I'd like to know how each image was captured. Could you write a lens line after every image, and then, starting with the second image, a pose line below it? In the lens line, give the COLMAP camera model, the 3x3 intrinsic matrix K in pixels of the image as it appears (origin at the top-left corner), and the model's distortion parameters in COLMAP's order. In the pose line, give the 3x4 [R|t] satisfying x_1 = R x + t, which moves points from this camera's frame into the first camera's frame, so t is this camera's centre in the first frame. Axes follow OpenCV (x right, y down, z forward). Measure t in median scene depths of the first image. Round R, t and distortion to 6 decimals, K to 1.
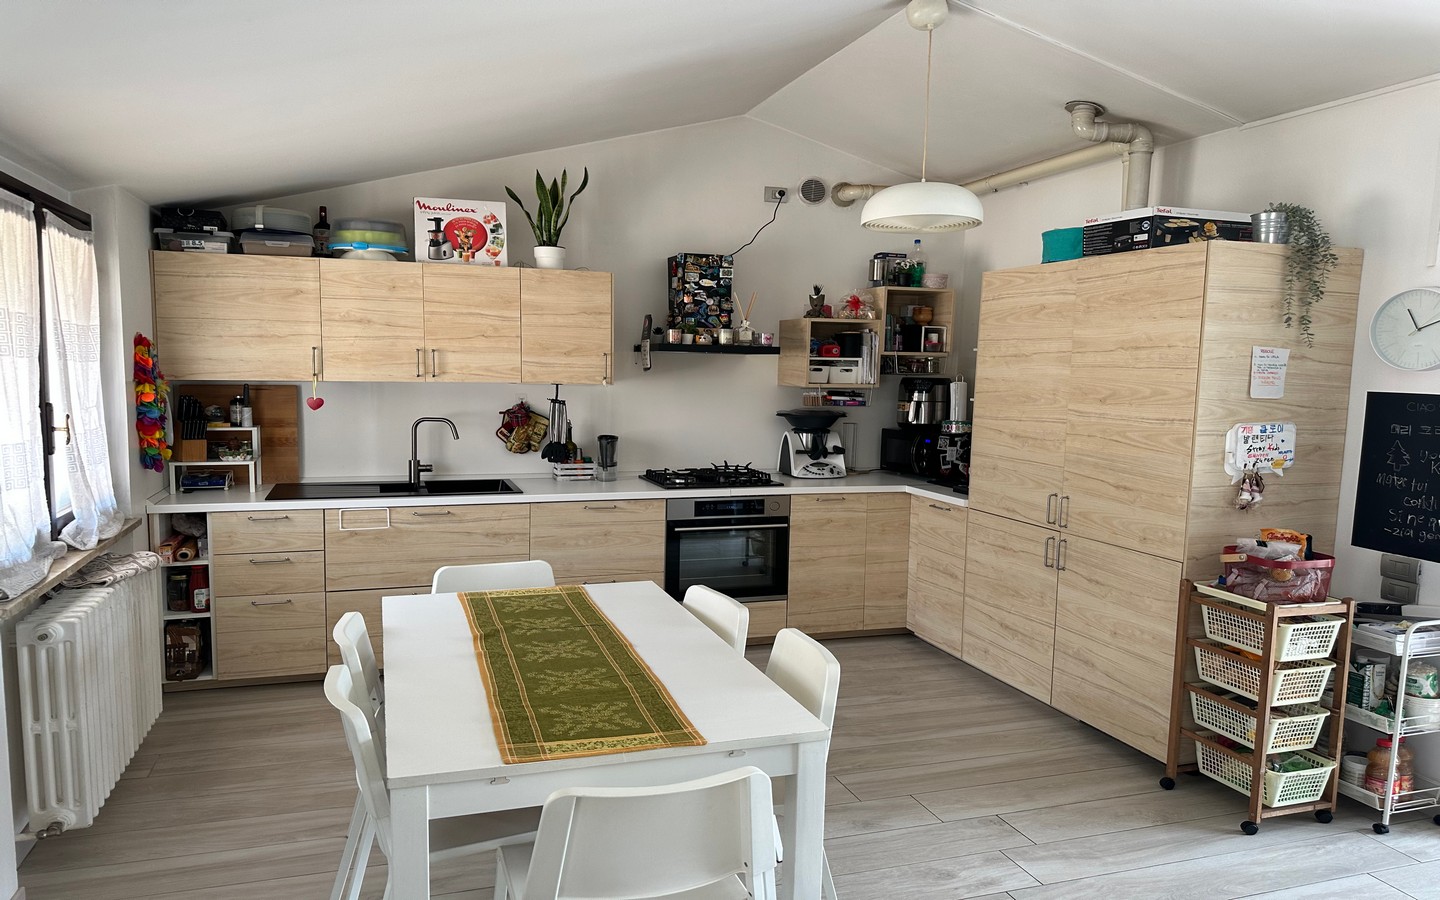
lens RADIAL K [[987.4, 0, 726.9], [0, 987.4, 467.7], [0, 0, 1]] dist [0.073060, -0.102095]
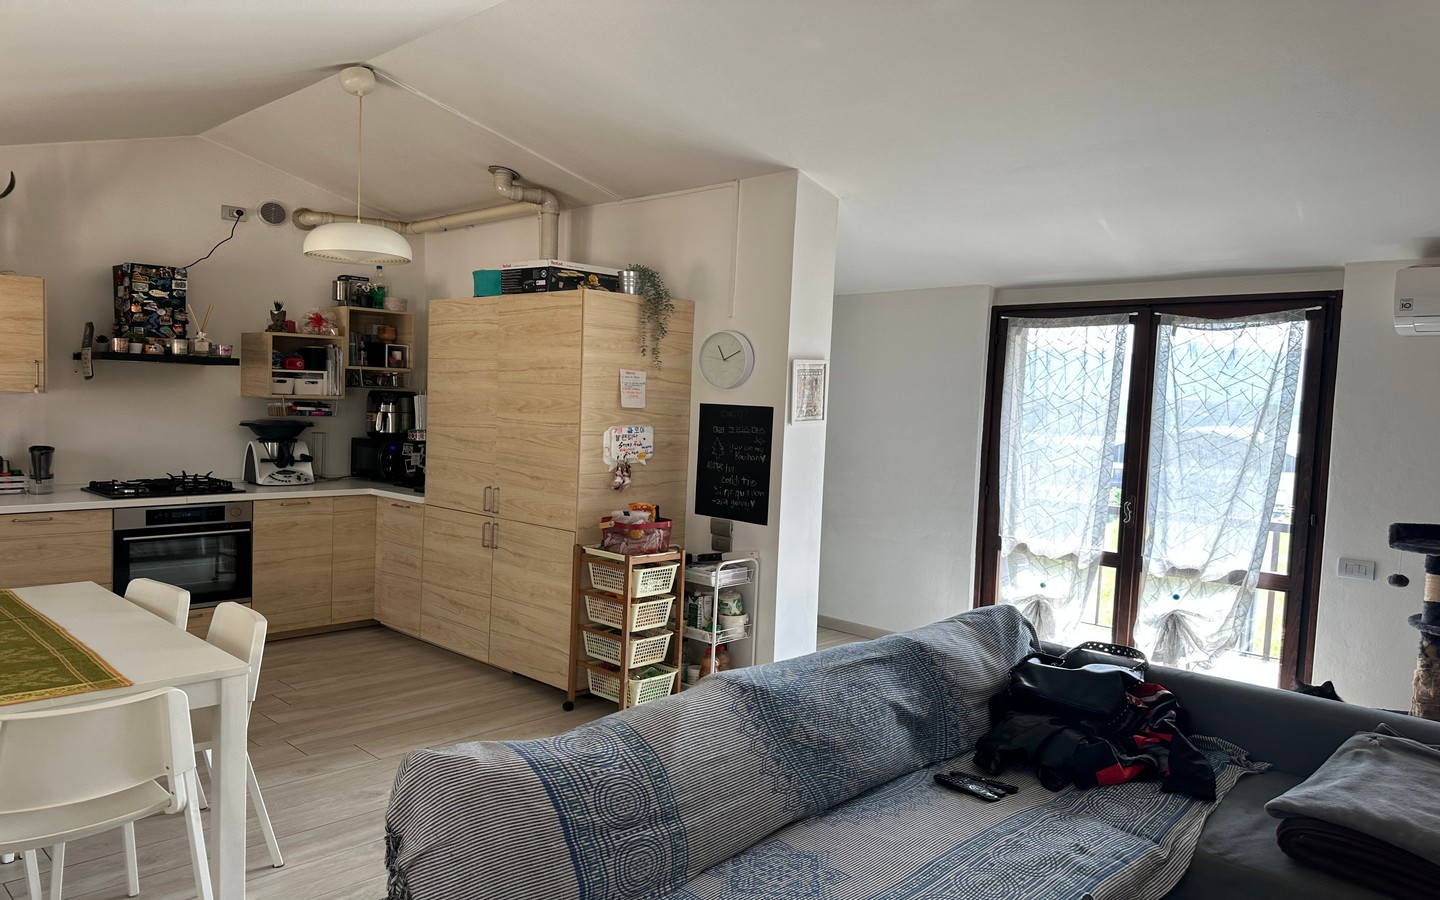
lens RADIAL K [[987.4, 0, 717.5], [0, 987.4, 444.8], [0, 0, 1]] dist [0.073060, -0.102095]
pose [[0.892292, -0.013069, 0.451270, 0.032958], [0.031591, 0.998938, -0.033537, 0.024459], [-0.450352, 0.044181, 0.891757, -0.198897]]
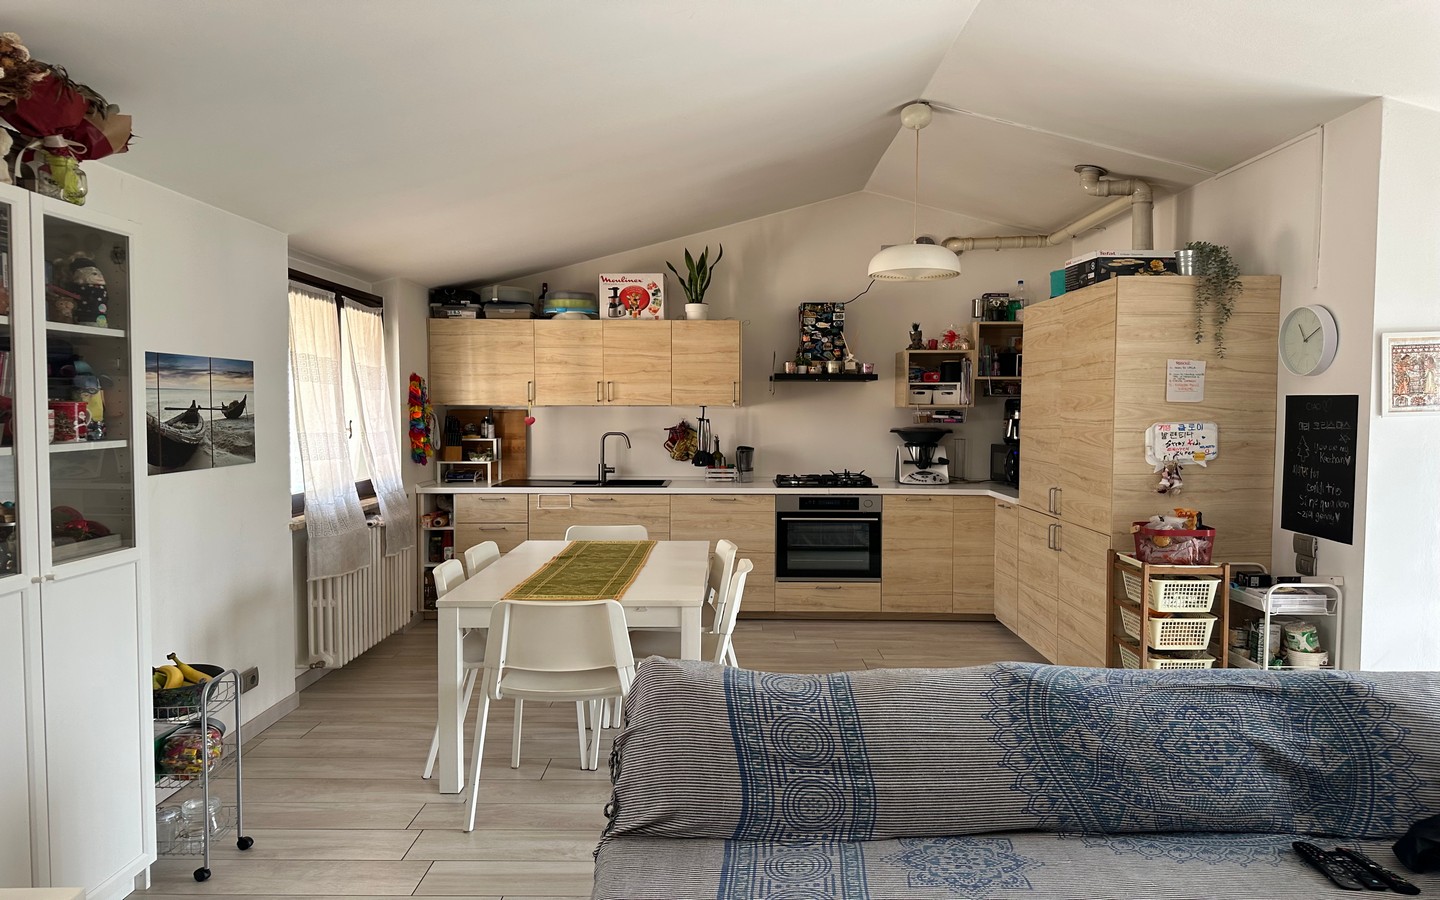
lens RADIAL K [[987.4, 0, 747.6], [0, 987.4, 446.2], [0, 0, 1]] dist [0.073060, -0.102095]
pose [[0.950625, -0.001117, -0.310339, 0.338697], [-0.020112, 0.997670, -0.065198, 0.060482], [0.309688, 0.068221, 0.948388, -0.250823]]
